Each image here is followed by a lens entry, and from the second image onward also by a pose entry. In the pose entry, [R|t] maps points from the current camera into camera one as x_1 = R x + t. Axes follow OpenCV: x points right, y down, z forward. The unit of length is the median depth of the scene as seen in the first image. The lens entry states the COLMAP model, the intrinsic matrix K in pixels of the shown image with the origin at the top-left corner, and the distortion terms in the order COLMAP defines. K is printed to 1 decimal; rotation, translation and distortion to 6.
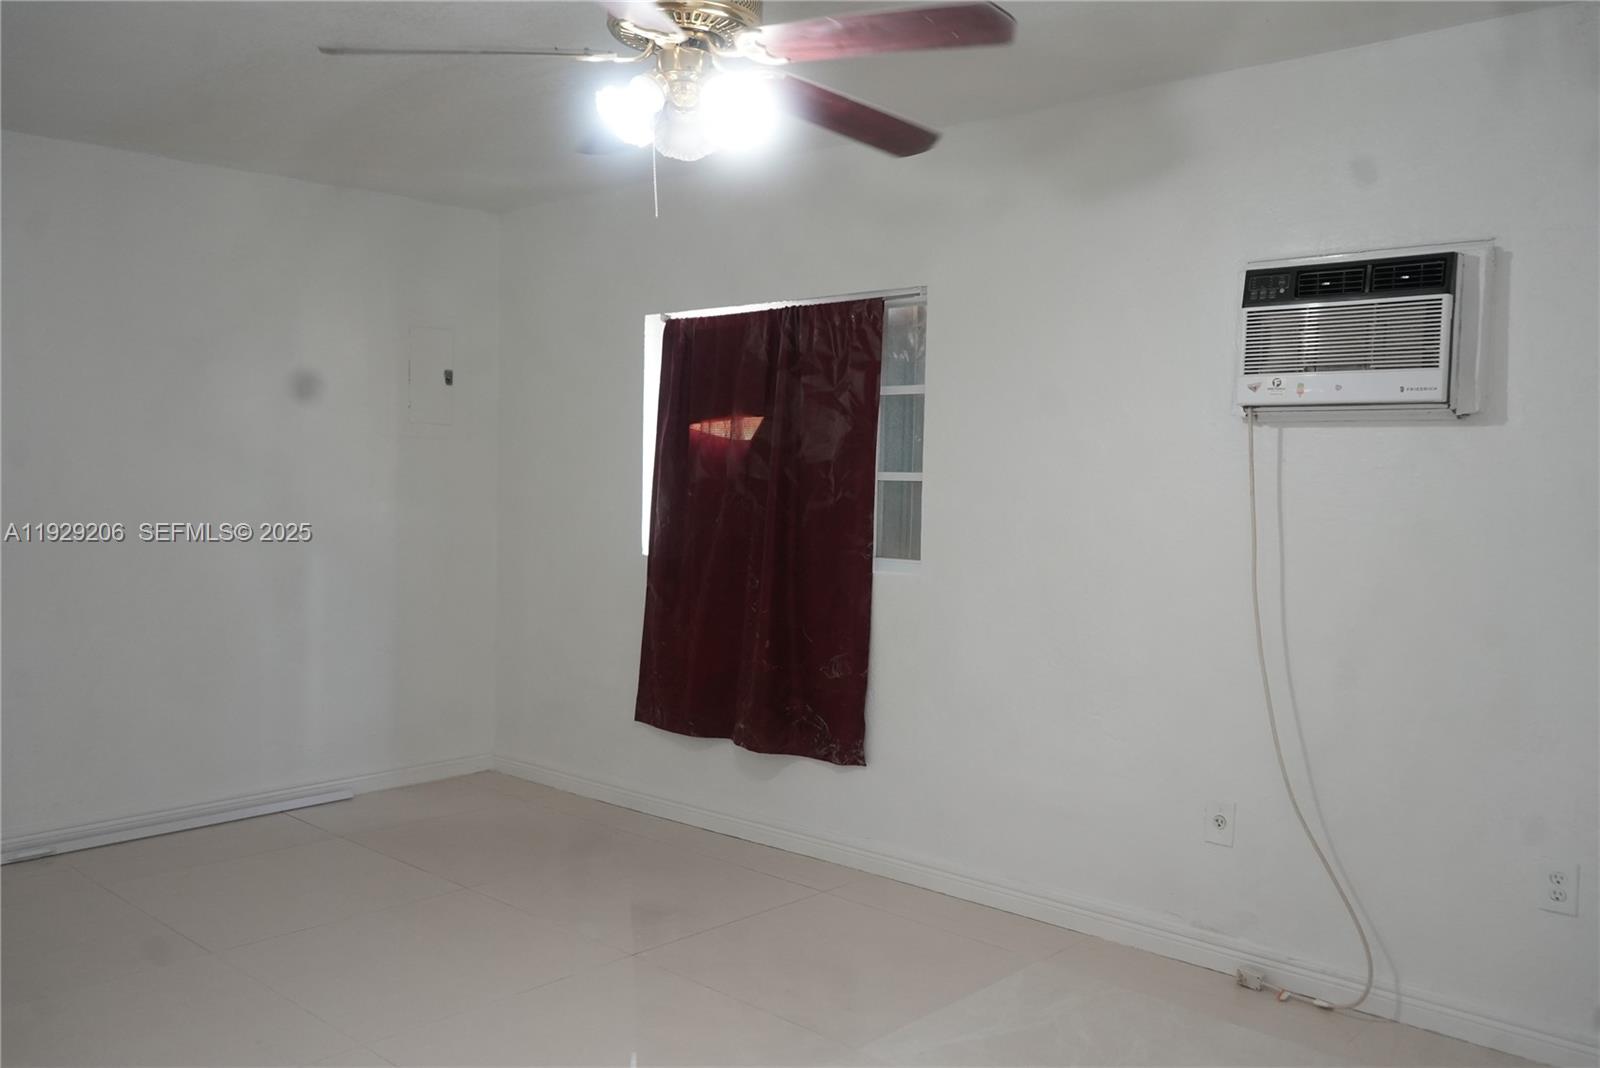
lens RADIAL K [[1282.0, 0, 796.0], [0, 1282.0, 531.6], [0, 0, 1]] dist [-0.007774, 0.008795]
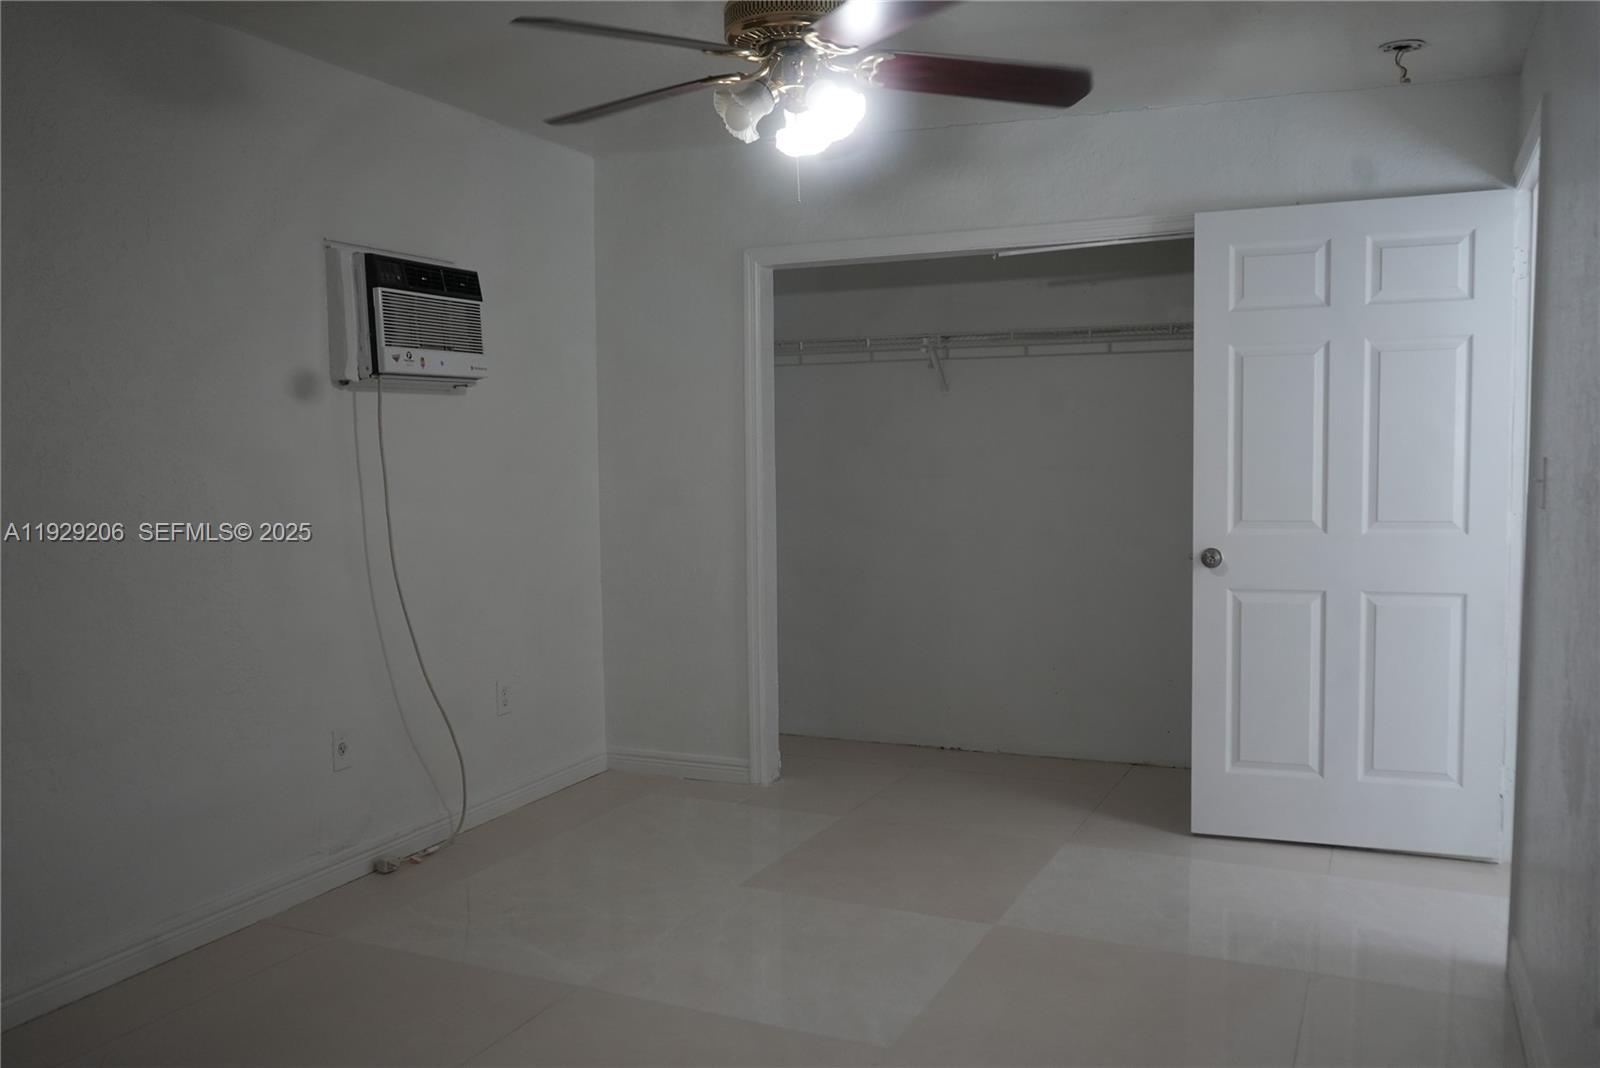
lens RADIAL K [[1282.0, 0, 796.0], [0, 1282.0, 531.6], [0, 0, 1]] dist [-0.007774, 0.008795]
pose [[-0.307199, -0.088520, 0.947520, -0.879595], [0.044666, 0.993226, 0.107271, -0.064023], [-0.950597, 0.075276, -0.301164, 1.017235]]
